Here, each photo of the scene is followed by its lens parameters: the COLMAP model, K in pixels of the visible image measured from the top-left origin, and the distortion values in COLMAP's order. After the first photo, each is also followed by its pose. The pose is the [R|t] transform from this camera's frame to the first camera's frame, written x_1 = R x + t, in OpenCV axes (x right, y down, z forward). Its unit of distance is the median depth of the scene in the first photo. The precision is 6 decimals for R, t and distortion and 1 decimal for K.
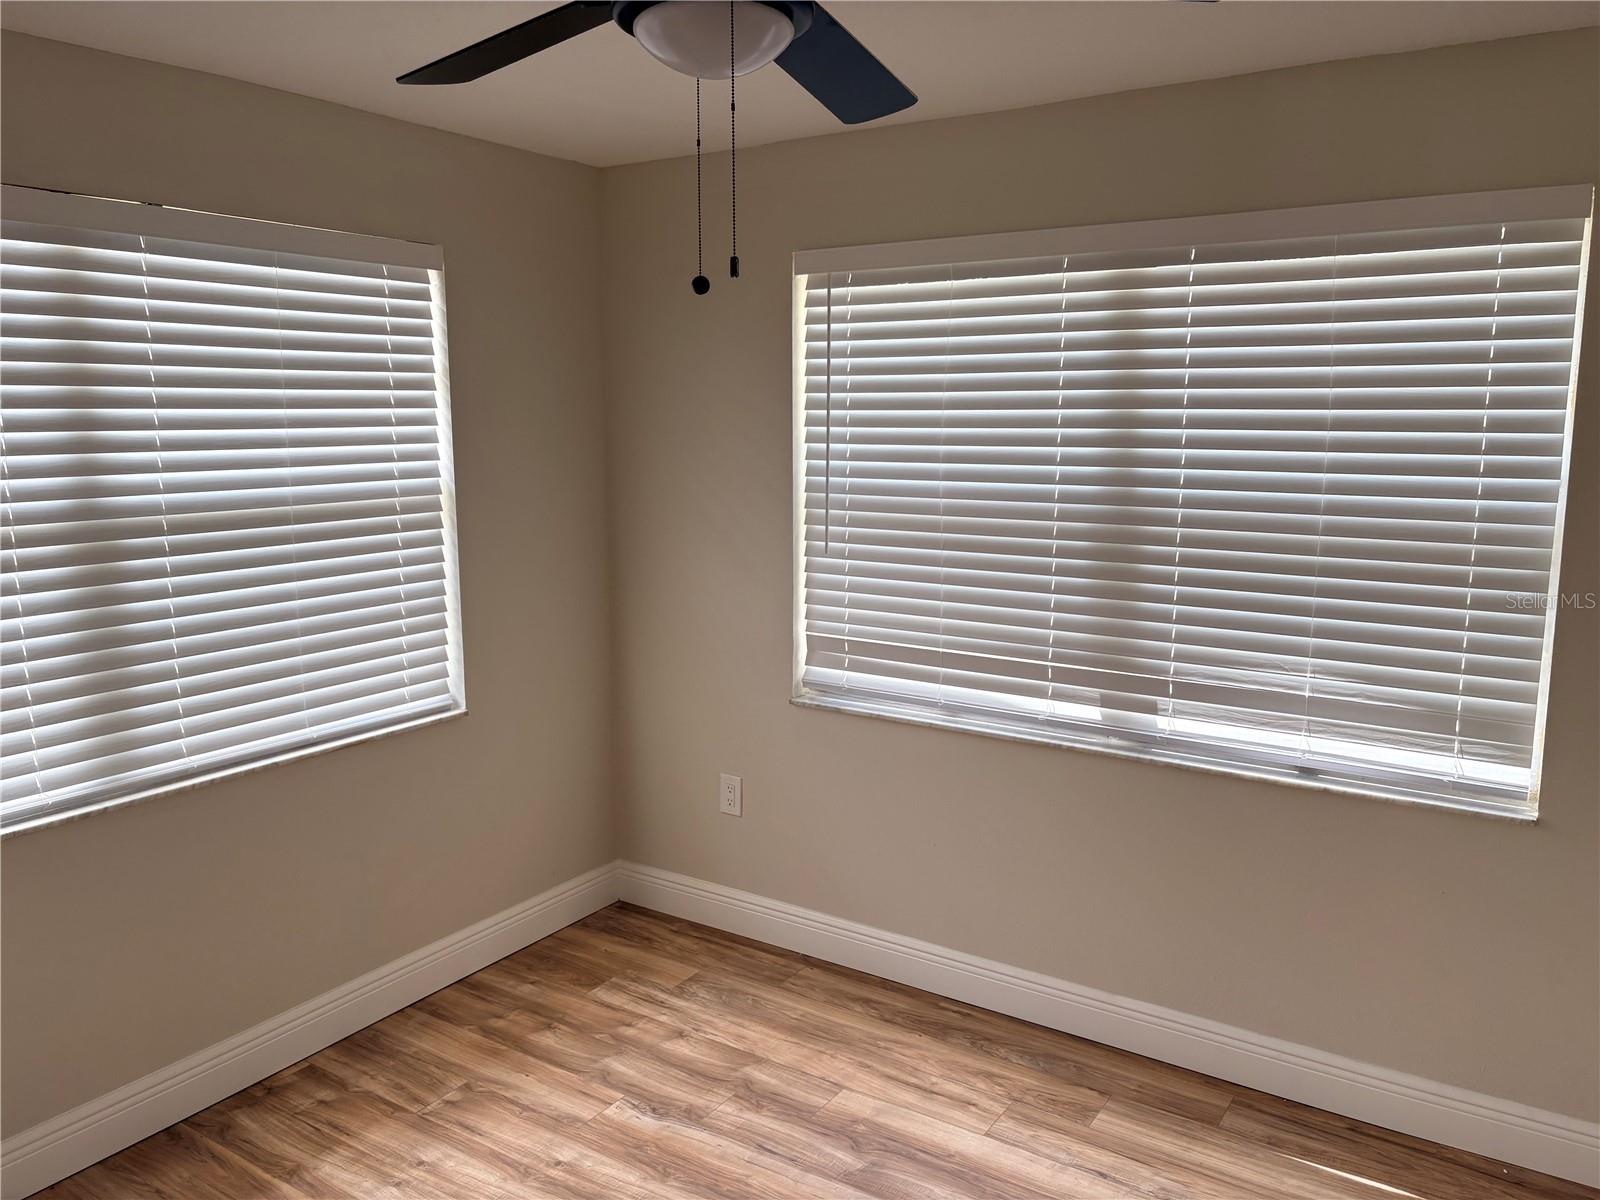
lens RADIAL K [[1221.1, 0, 800.0], [0, 1221.1, 600.0], [0, 0, 1]] dist [0.045147, -0.039455]
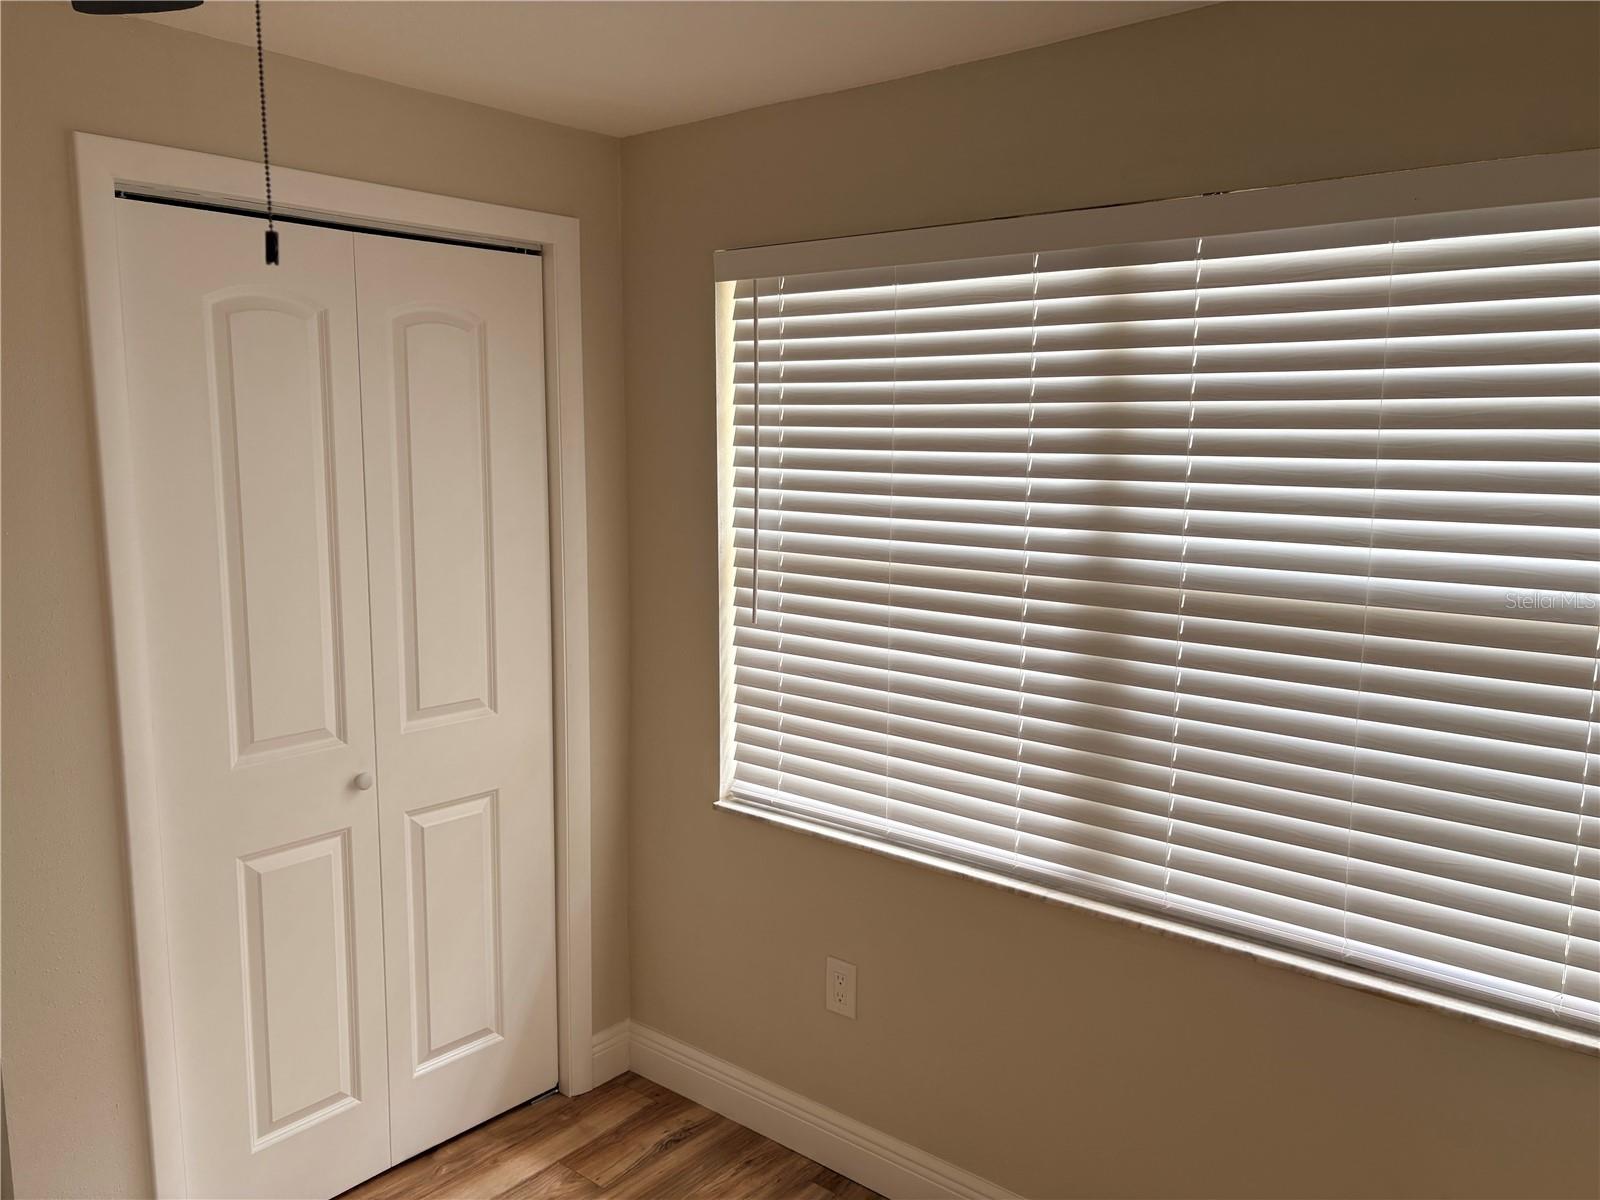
lens RADIAL K [[1221.1, 0, 800.0], [0, 1221.1, 600.0], [0, 0, 1]] dist [0.045147, -0.039455]
pose [[-0.112030, 0.147368, -0.982717, 0.287496], [-0.149881, 0.975122, 0.163316, -0.153726], [0.982337, 0.165587, -0.087155, 0.825747]]
